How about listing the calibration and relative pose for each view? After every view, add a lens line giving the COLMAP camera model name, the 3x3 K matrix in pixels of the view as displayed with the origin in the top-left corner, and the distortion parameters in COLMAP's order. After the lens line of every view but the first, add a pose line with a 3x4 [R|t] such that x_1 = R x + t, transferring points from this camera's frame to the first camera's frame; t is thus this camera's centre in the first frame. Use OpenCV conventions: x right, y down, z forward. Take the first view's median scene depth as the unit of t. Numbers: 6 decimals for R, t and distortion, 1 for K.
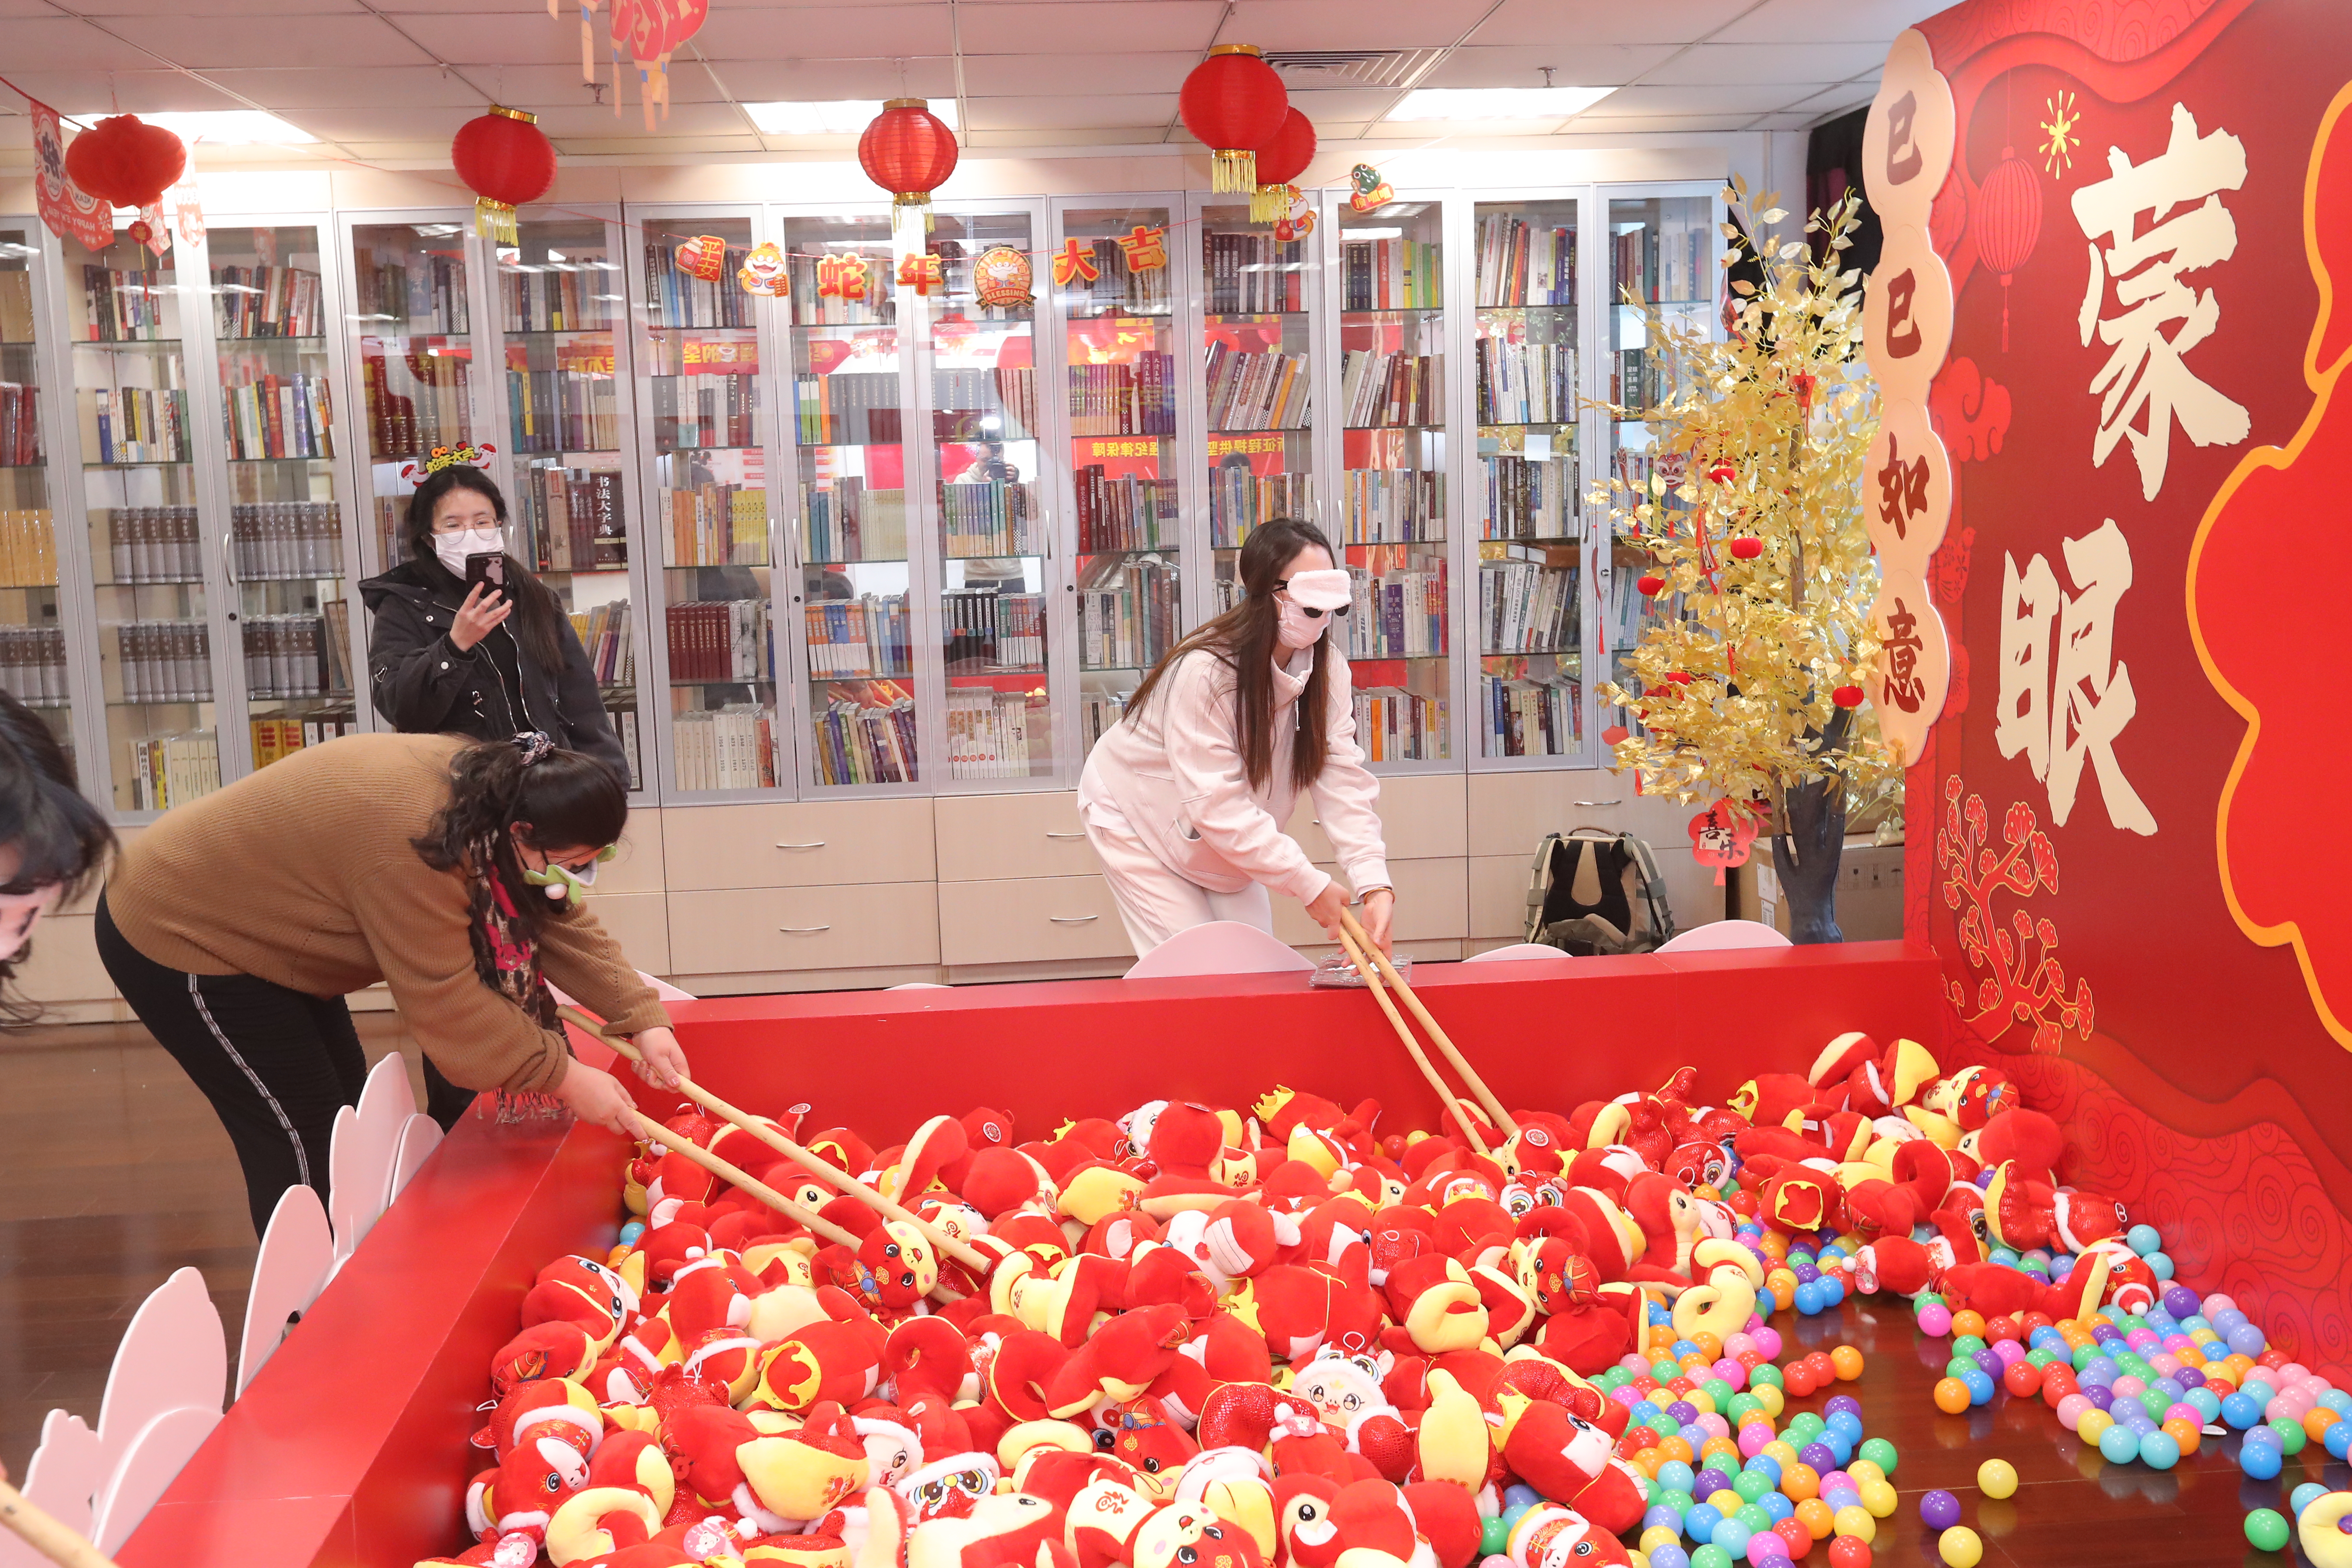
lens RADIAL K [[2260.5, 0, 1176.0], [0, 2260.5, 784.0], [0, 0, 1]] dist [0.001105, 0.001462]
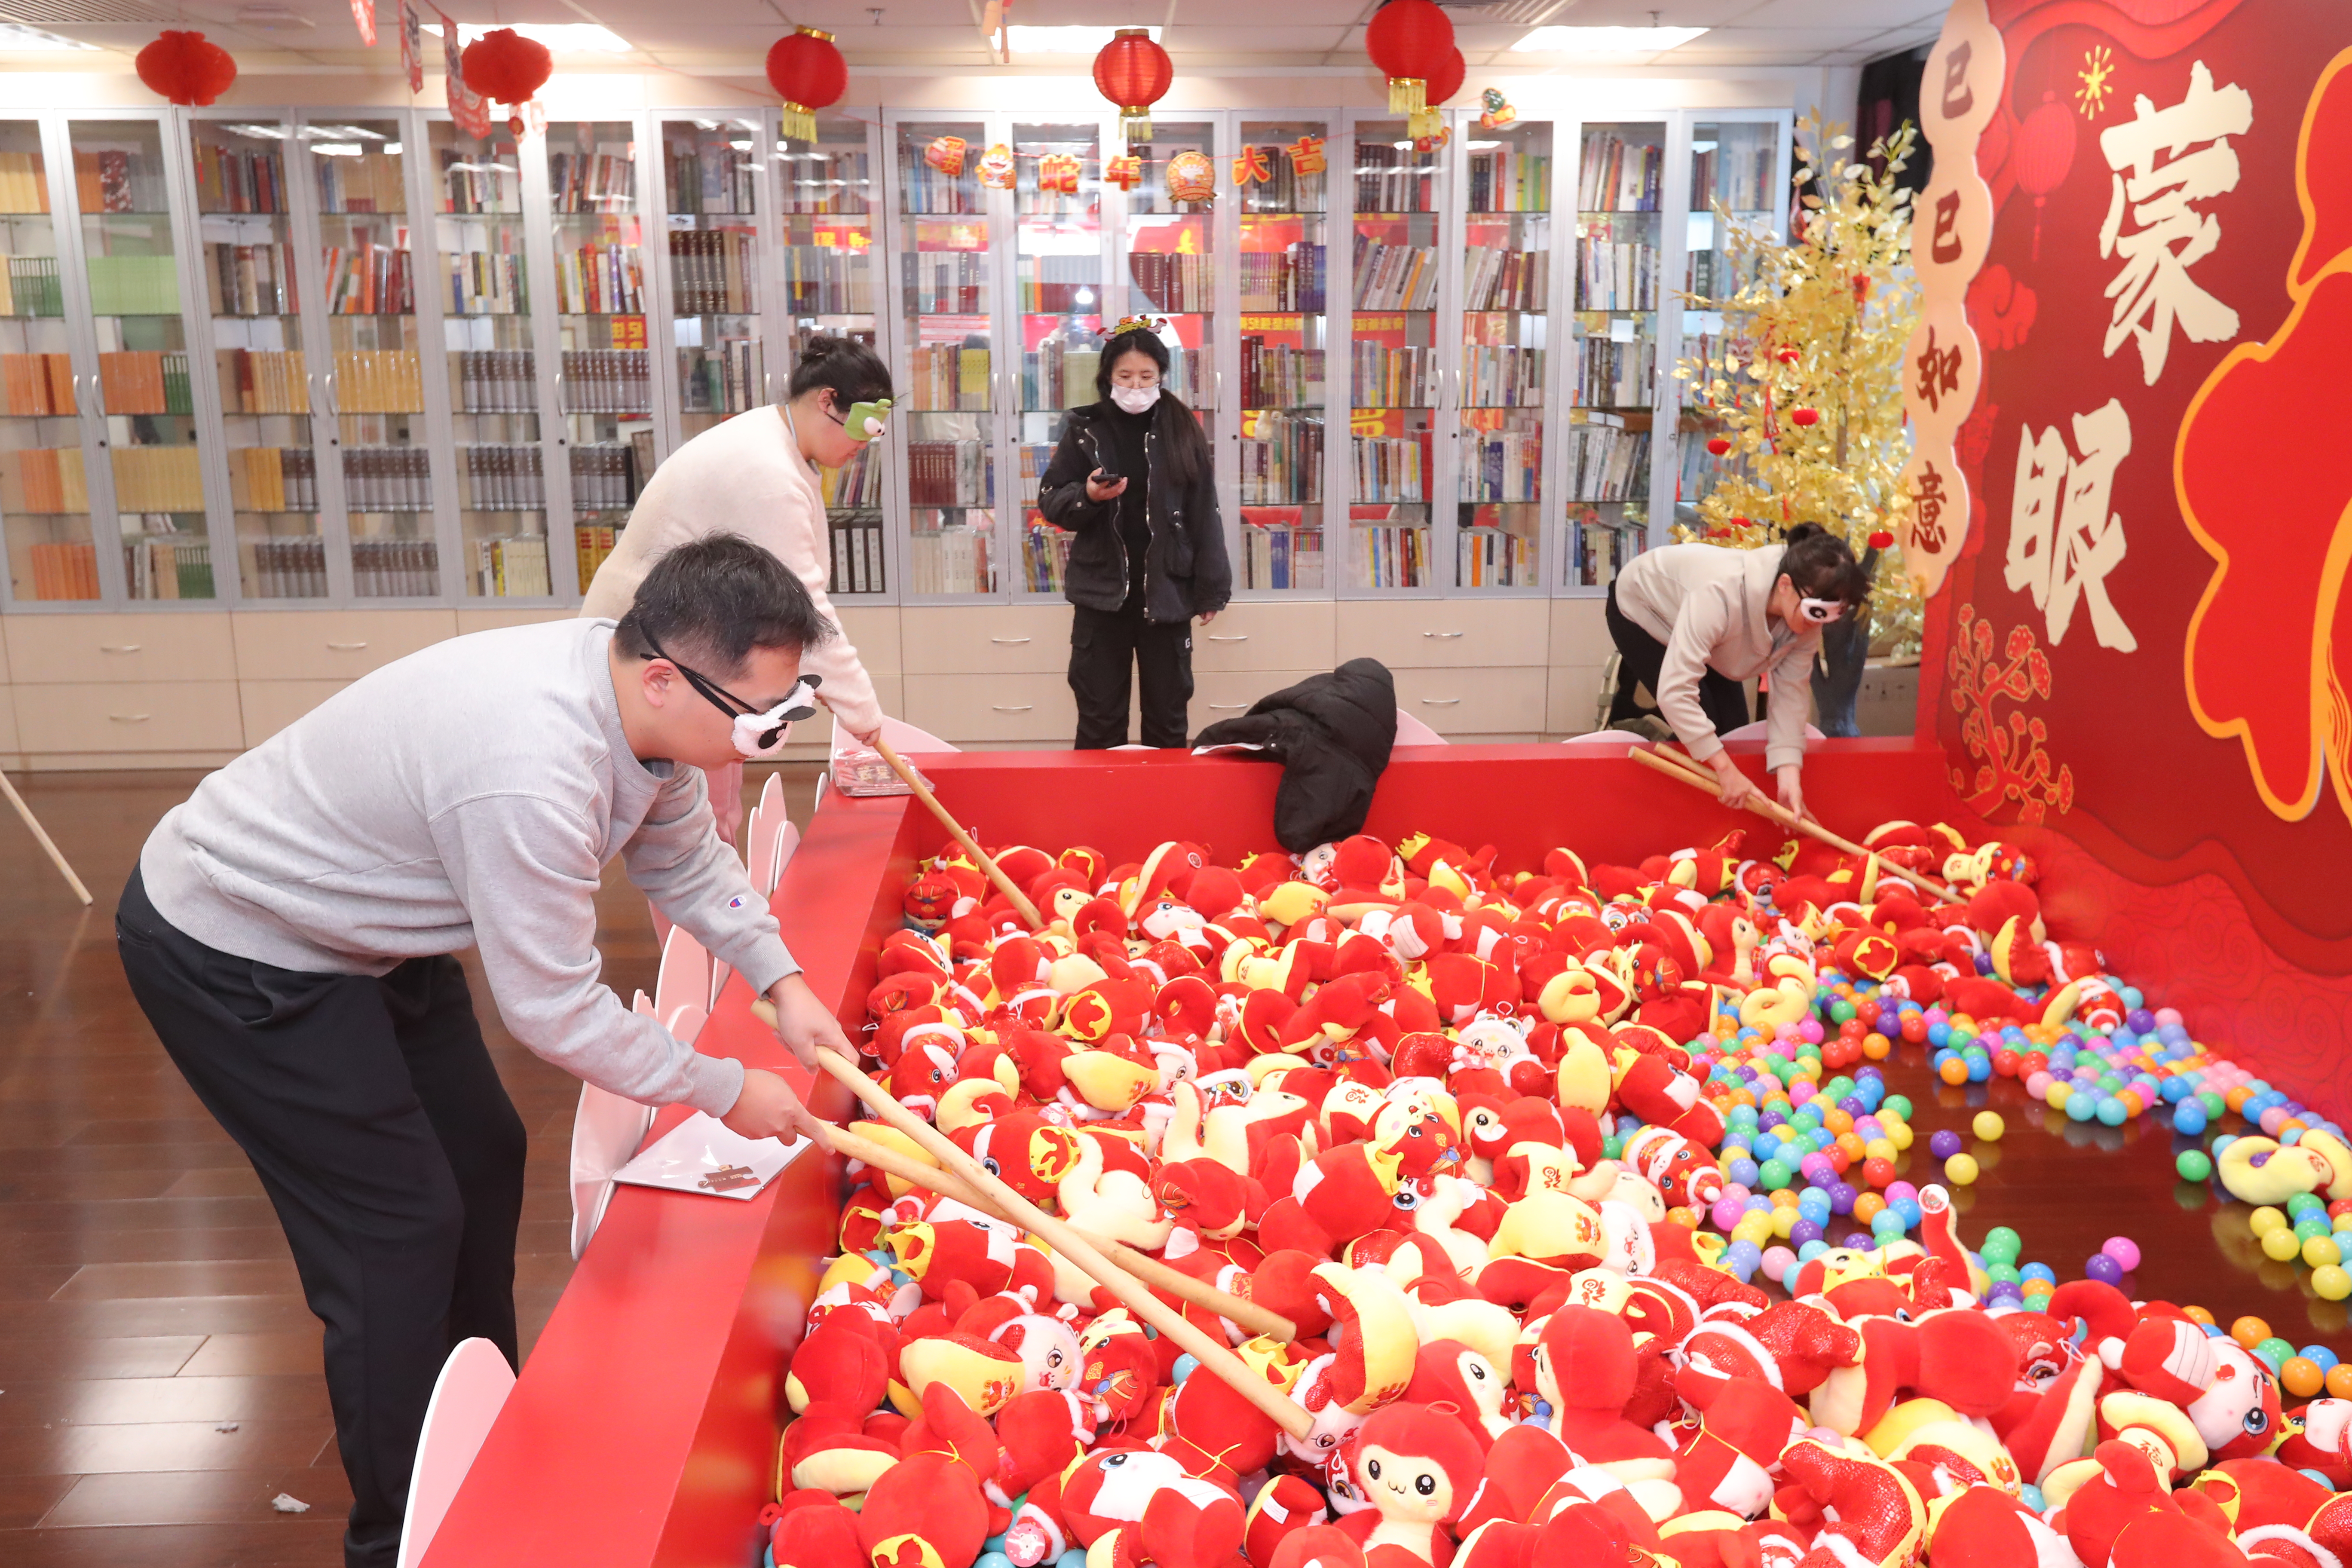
lens RADIAL K [[1940.2, 0, 1176.0], [0, 1940.2, 784.0], [0, 0, 1]] dist [0.003936, 0.006007]
pose [[0.999131, 0.032081, -0.026623, -0.059943], [-0.029695, 0.995882, 0.085656, 0.015539], [0.029261, -0.084791, 0.995969, -0.089660]]
